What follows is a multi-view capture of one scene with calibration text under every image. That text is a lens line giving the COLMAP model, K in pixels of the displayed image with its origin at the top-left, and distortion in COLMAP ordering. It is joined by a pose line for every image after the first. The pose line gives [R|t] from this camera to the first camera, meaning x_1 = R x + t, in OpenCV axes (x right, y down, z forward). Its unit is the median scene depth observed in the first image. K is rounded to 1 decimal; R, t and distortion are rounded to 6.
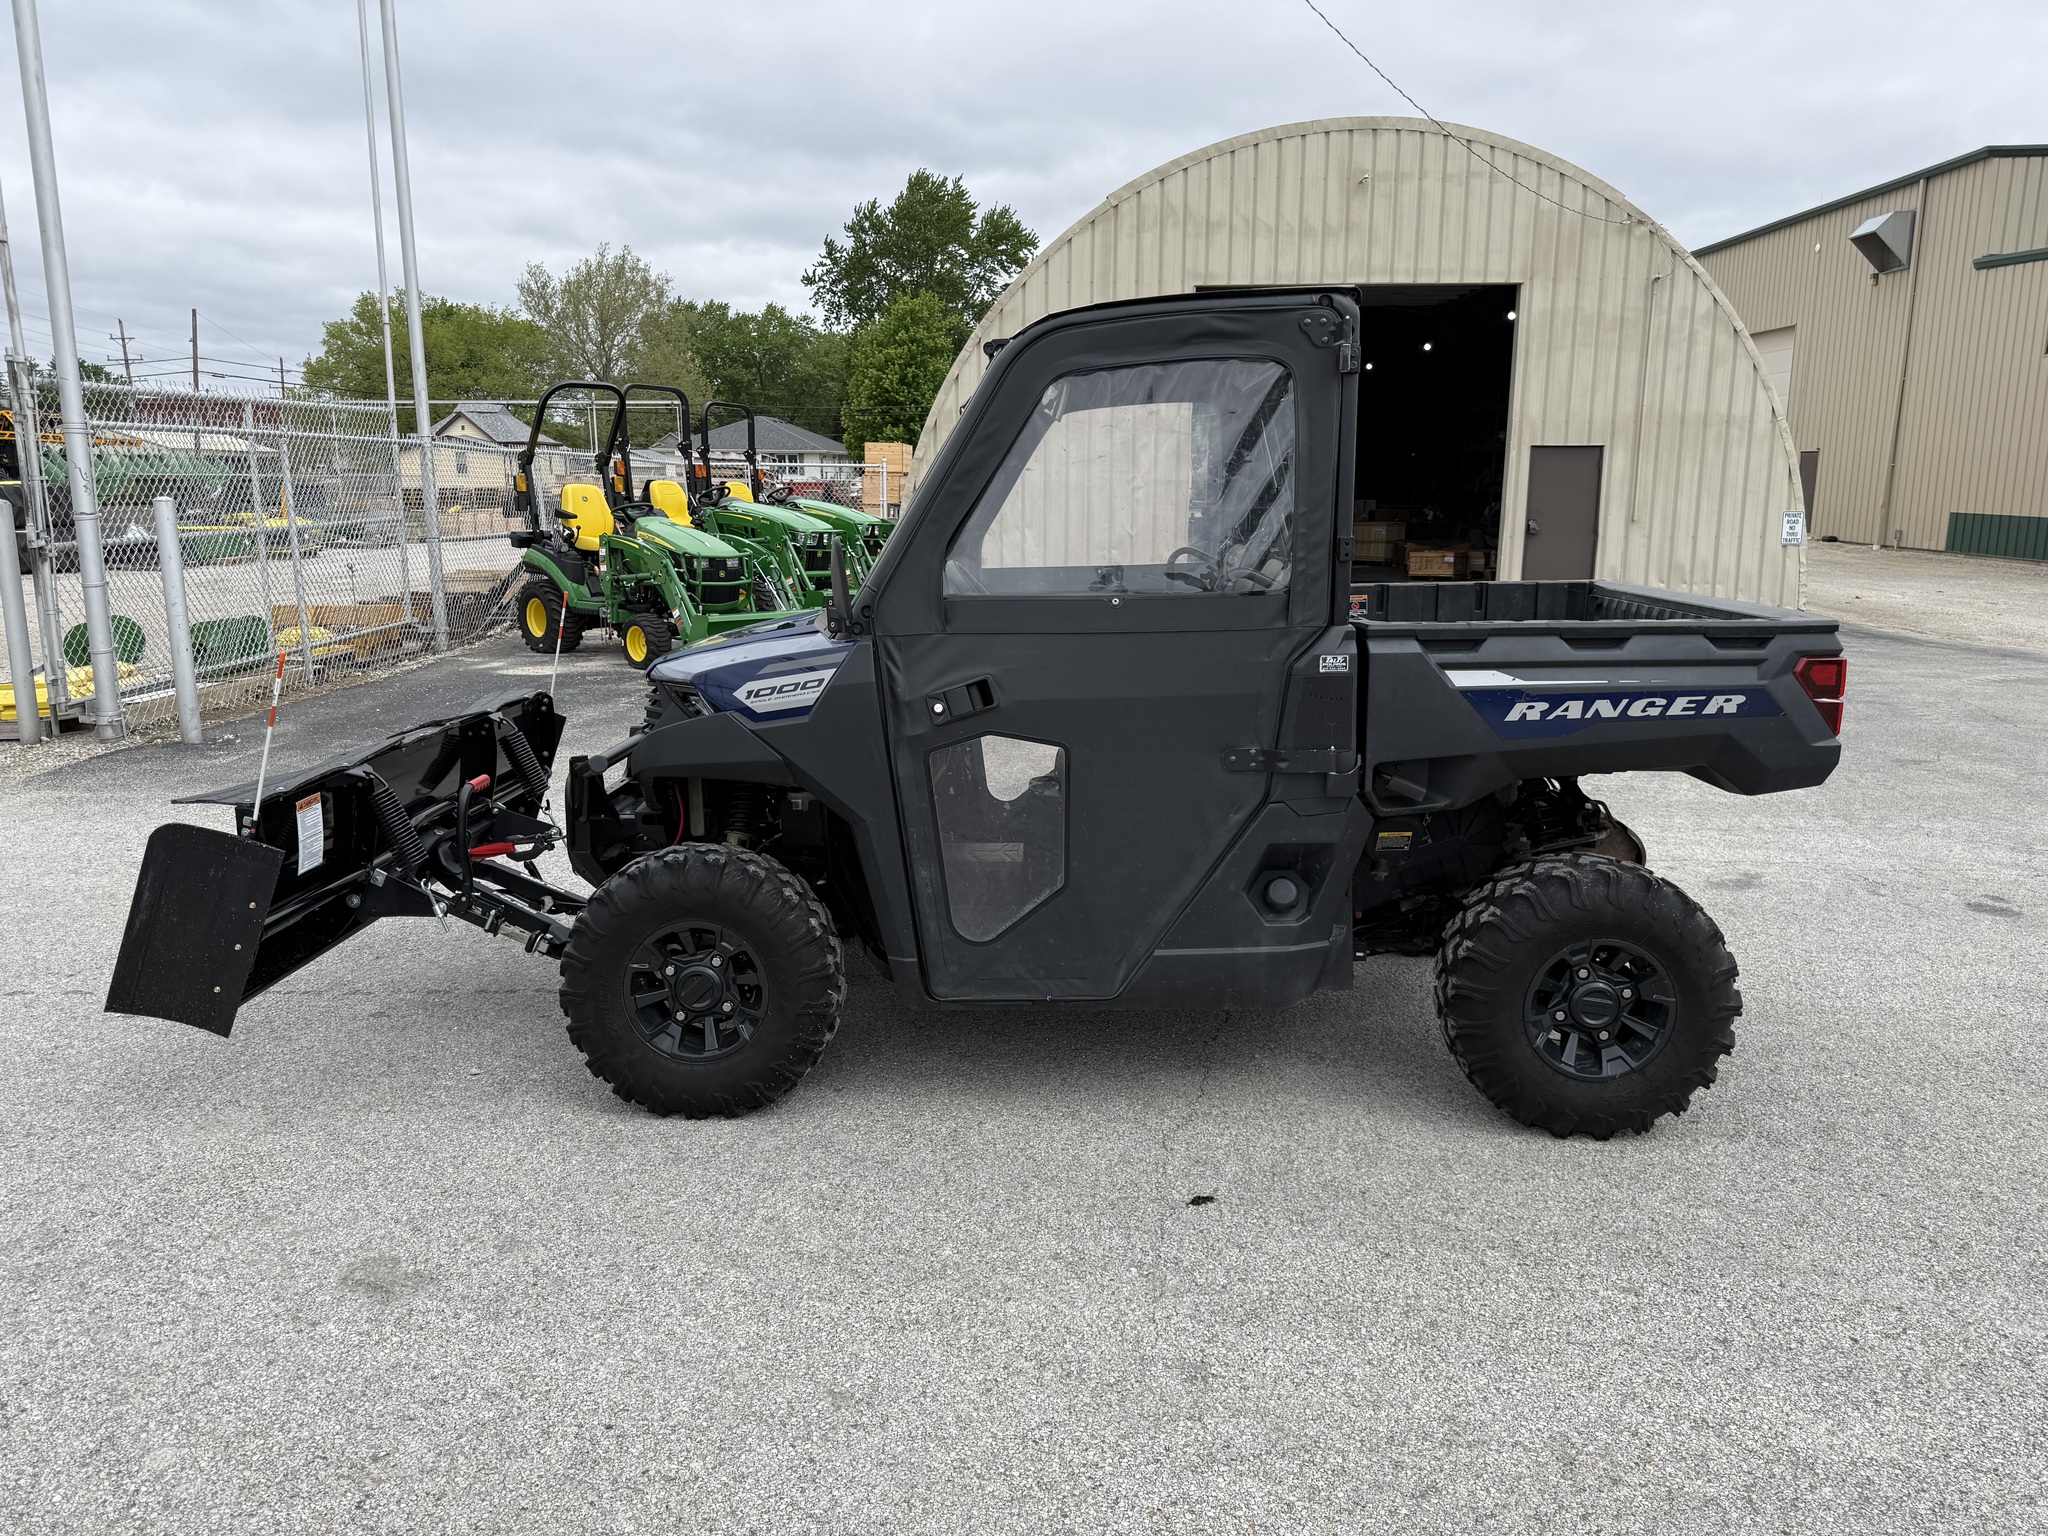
lens RADIAL K [[1424.8, 0, 993.8], [0, 1424.8, 798.7], [0, 0, 1]] dist [0.032376, -0.029740]
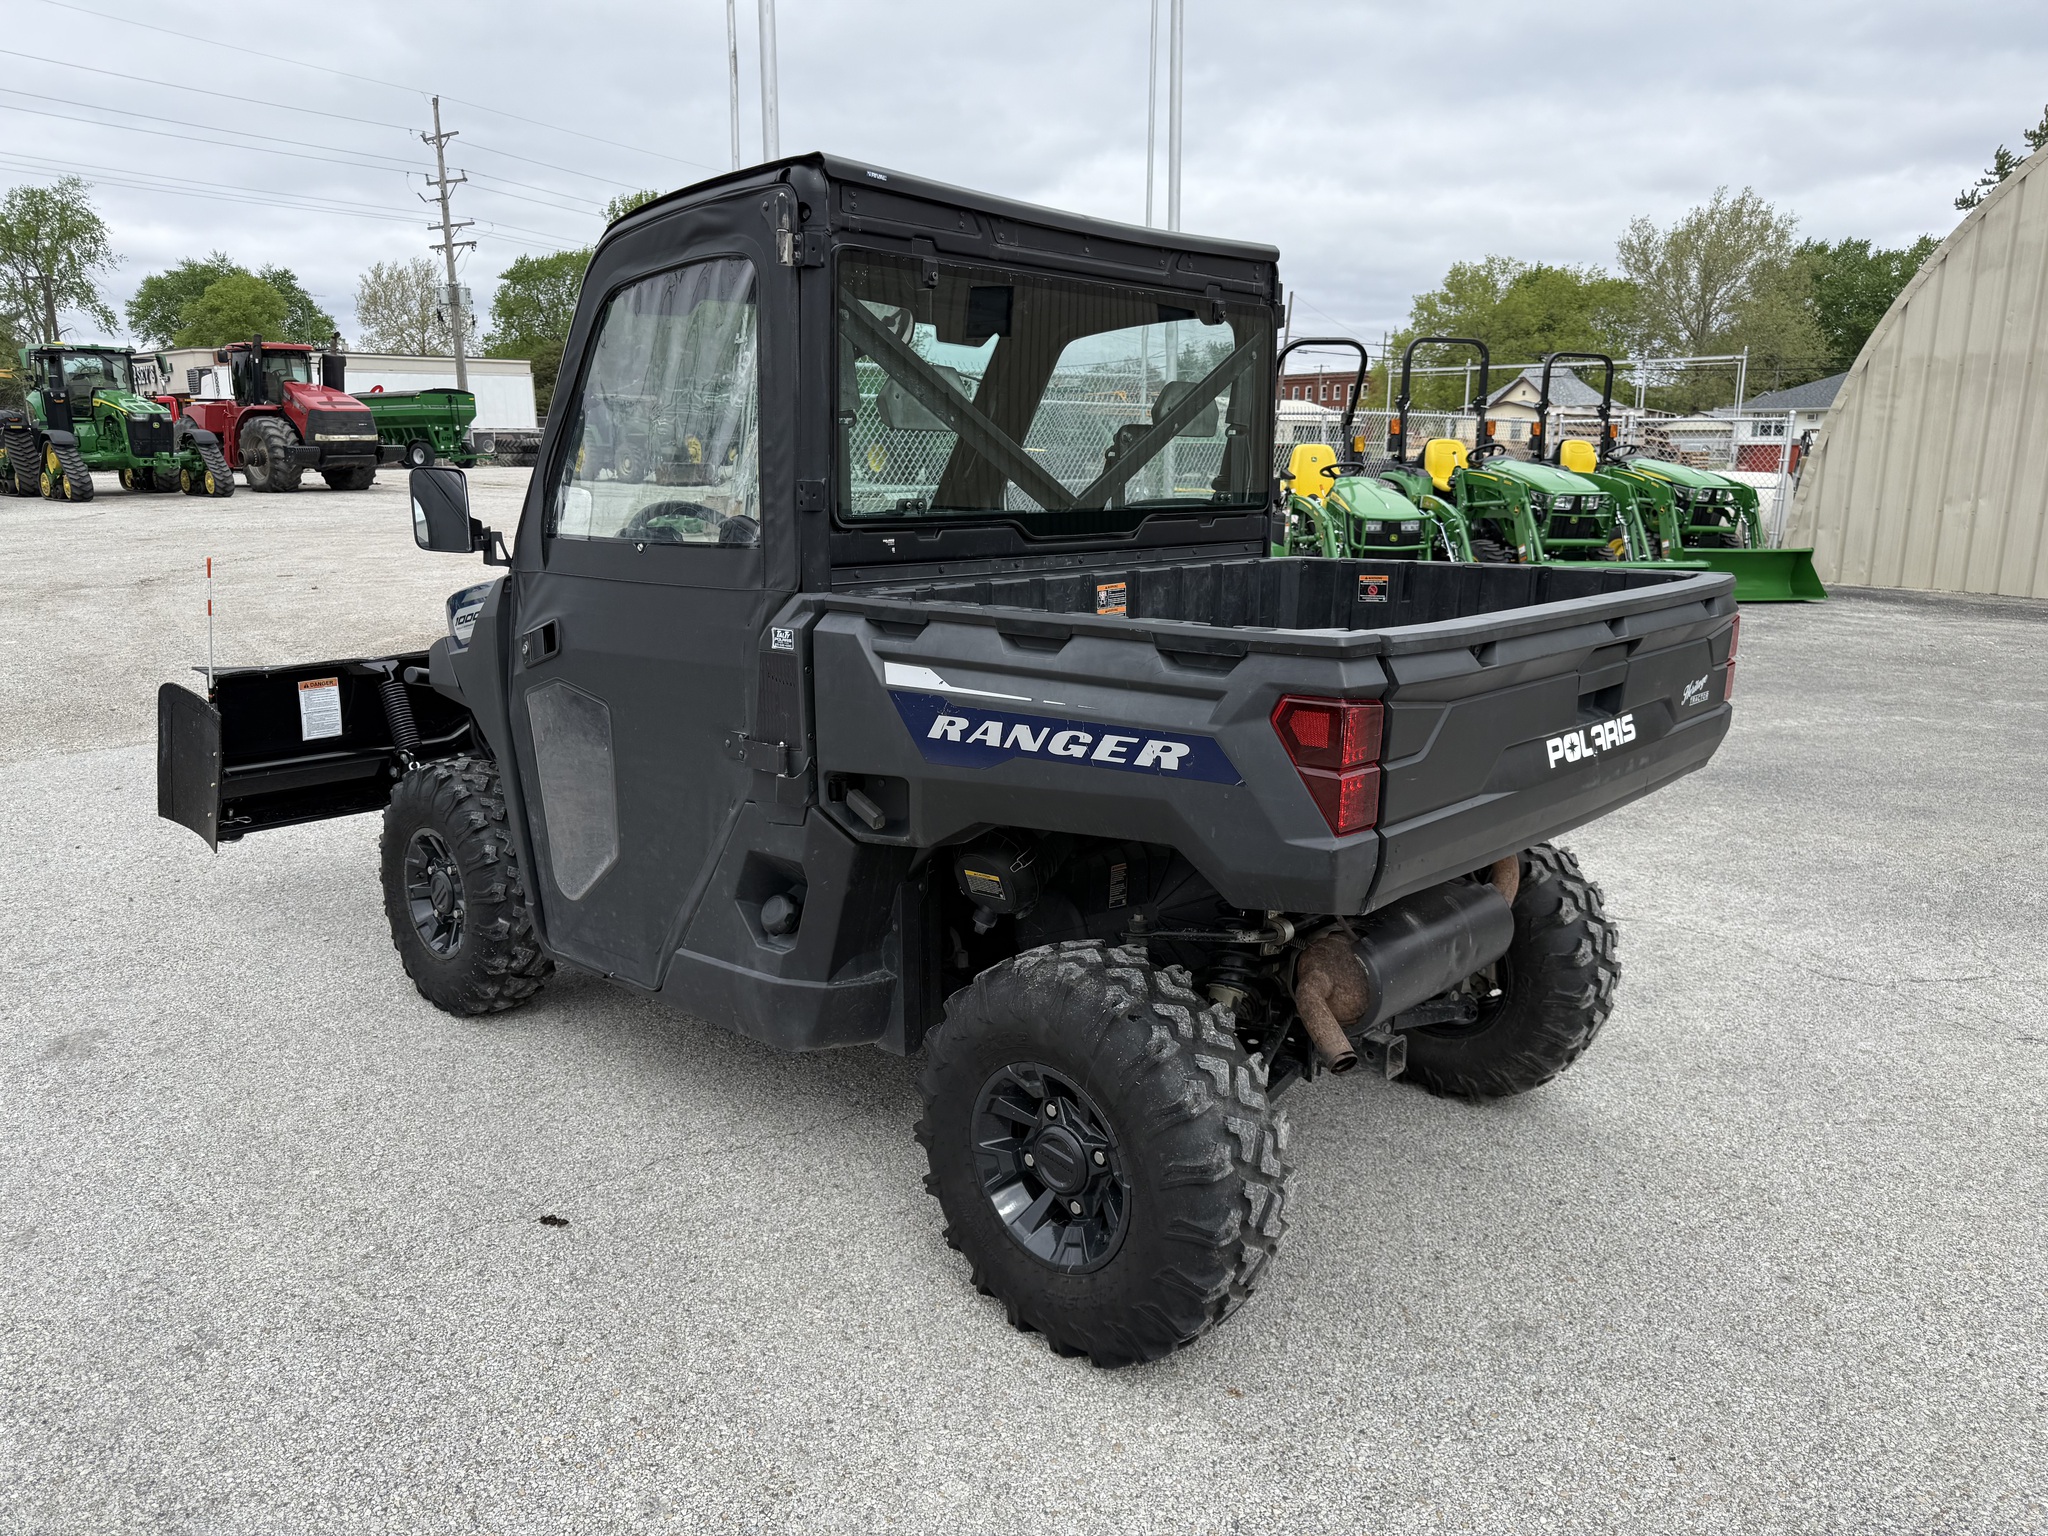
lens RADIAL K [[1440.2, 0, 1022.7], [0, 1440.2, 772.6], [0, 0, 1]] dist [0.009659, -0.006370]
pose [[0.758126, 0.144365, -0.635927, 0.869429], [-0.142053, 0.988329, 0.055016, -0.084117], [0.636447, 0.048627, 0.769786, 0.463020]]
